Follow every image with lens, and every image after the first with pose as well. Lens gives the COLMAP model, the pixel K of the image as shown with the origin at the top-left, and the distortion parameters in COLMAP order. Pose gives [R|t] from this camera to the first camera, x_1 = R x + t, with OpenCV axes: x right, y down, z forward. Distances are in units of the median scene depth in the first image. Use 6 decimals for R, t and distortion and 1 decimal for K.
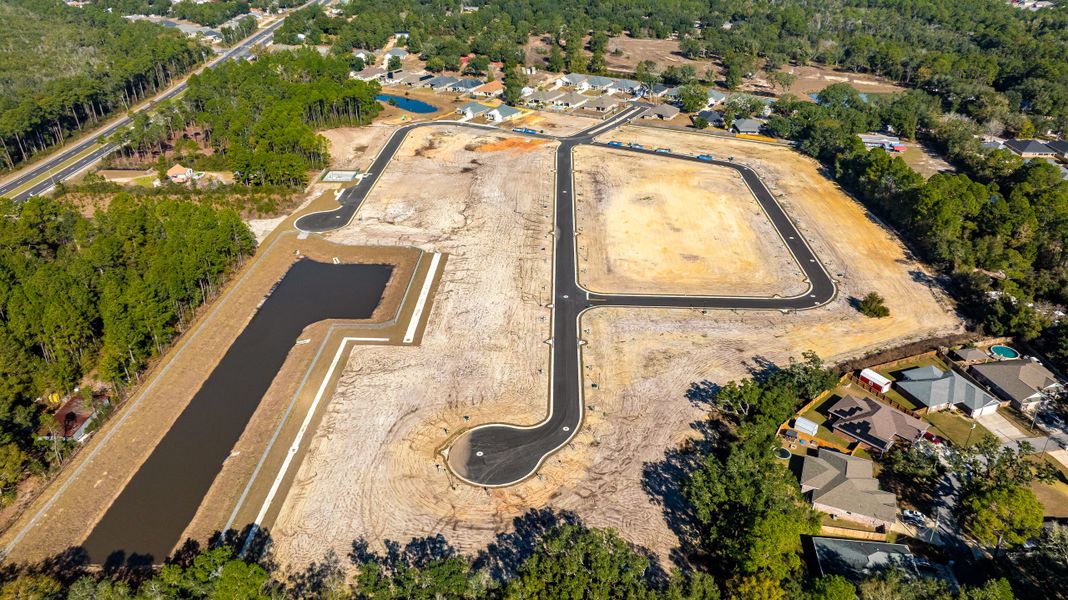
lens RADIAL K [[723.0, 0, 526.4], [0, 723.0, 299.4], [0, 0, 1]] dist [0.004624, -0.000284]
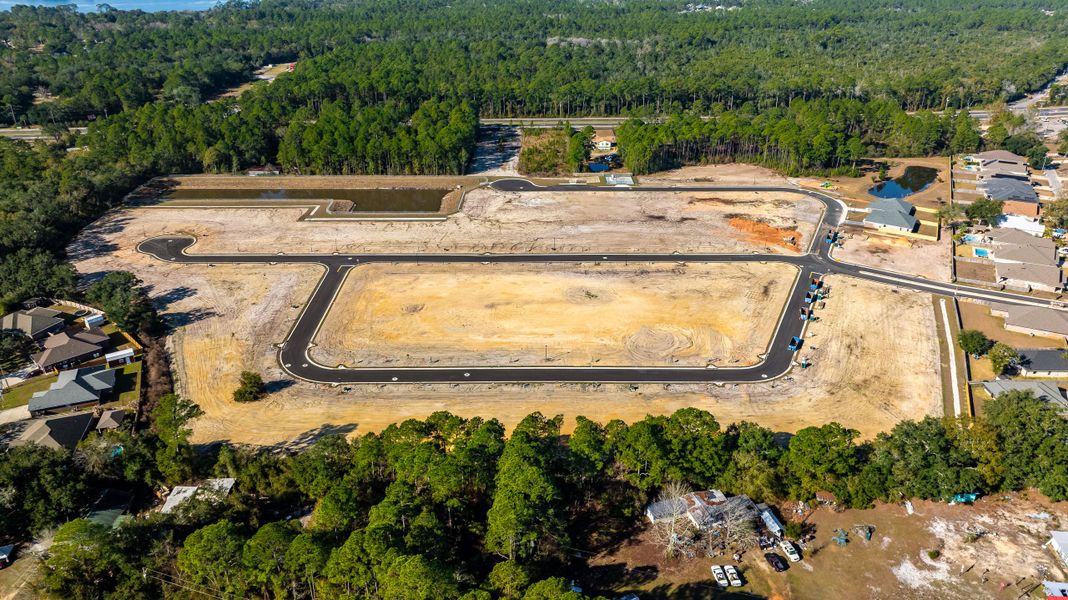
lens RADIAL K [[764.4, 0, 548.0], [0, 764.4, 297.6], [0, 0, 1]] dist [-0.033156, 0.037008]
pose [[0.064707, 0.421276, -0.904621, 0.949105], [-0.483719, 0.806140, 0.340814, -0.412559], [0.872828, 0.415529, 0.255942, 0.768907]]
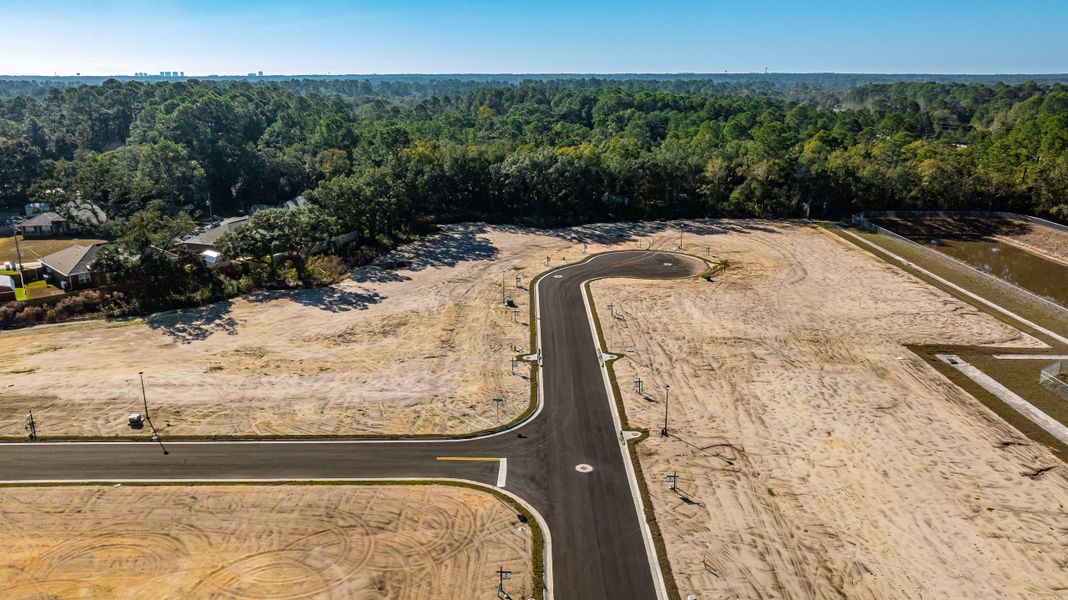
lens RADIAL K [[790.0, 0, 529.7], [0, 790.0, 307.0], [0, 0, 1]] dist [-0.017186, 0.010959]
pose [[-0.998969, 0.012531, -0.043626, 0.067299], [-0.022145, 0.704438, 0.709420, -0.195736], [0.039622, 0.709655, -0.703435, 0.901325]]
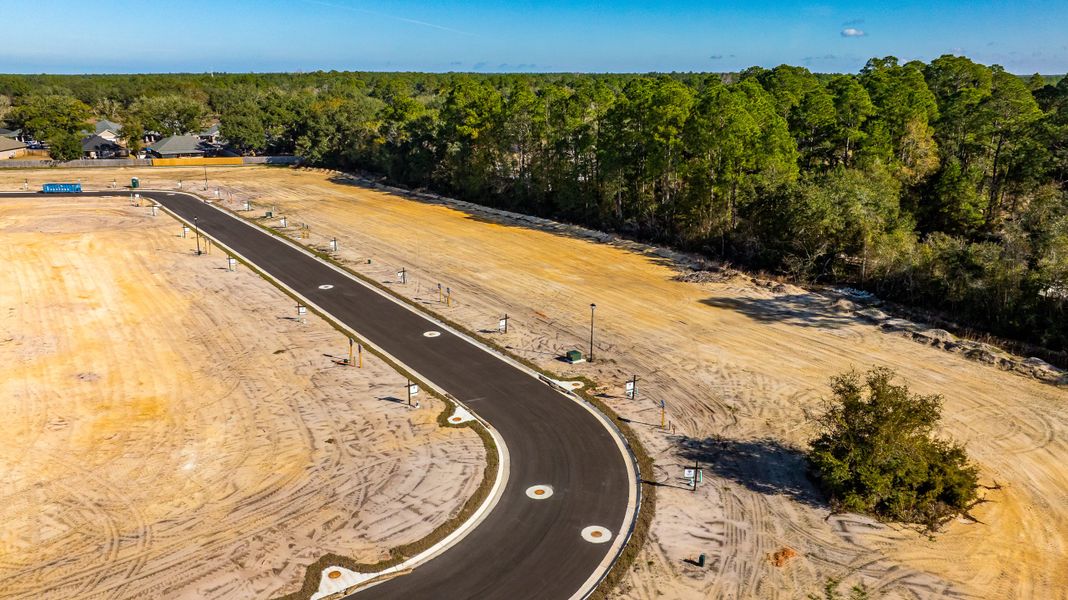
lens RADIAL K [[764.4, 0, 531.2], [0, 764.4, 305.8], [0, 0, 1]] dist [-0.033156, 0.037008]
pose [[0.788473, -0.163392, 0.592970, 0.232163], [0.283496, 0.952099, -0.114616, -0.020374], [-0.545839, 0.258477, 0.797025, 0.661550]]
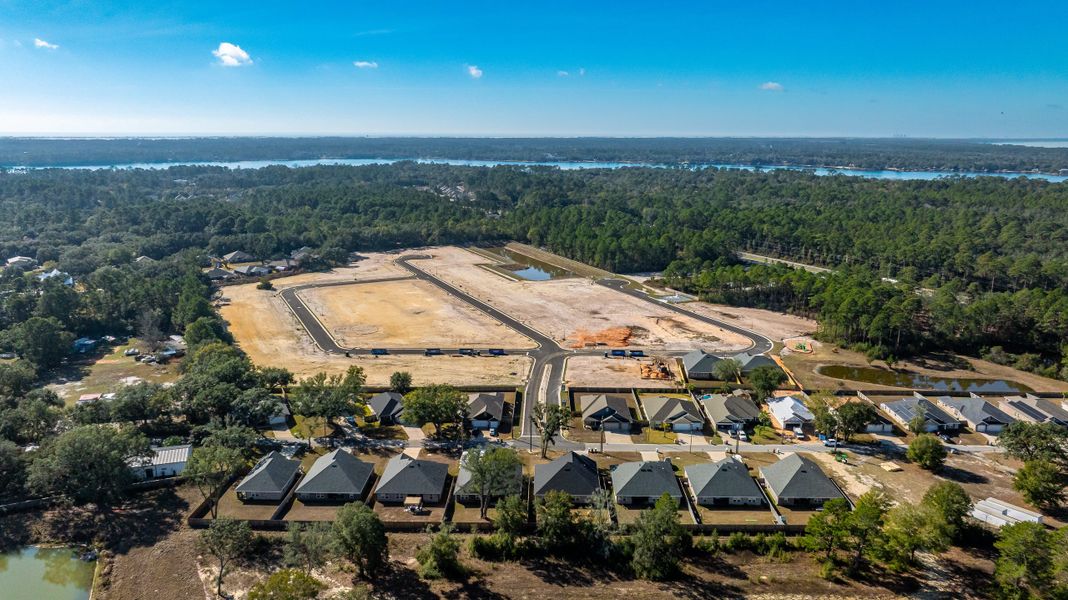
lens RADIAL K [[764.4, 0, 529.3], [0, 764.4, 298.6], [0, 0, 1]] dist [-0.033156, 0.037008]
pose [[-0.880881, 0.095545, -0.463594, 0.590637], [-0.233941, 0.763552, 0.601881, -0.964170], [0.411485, 0.638639, -0.650246, 1.911517]]
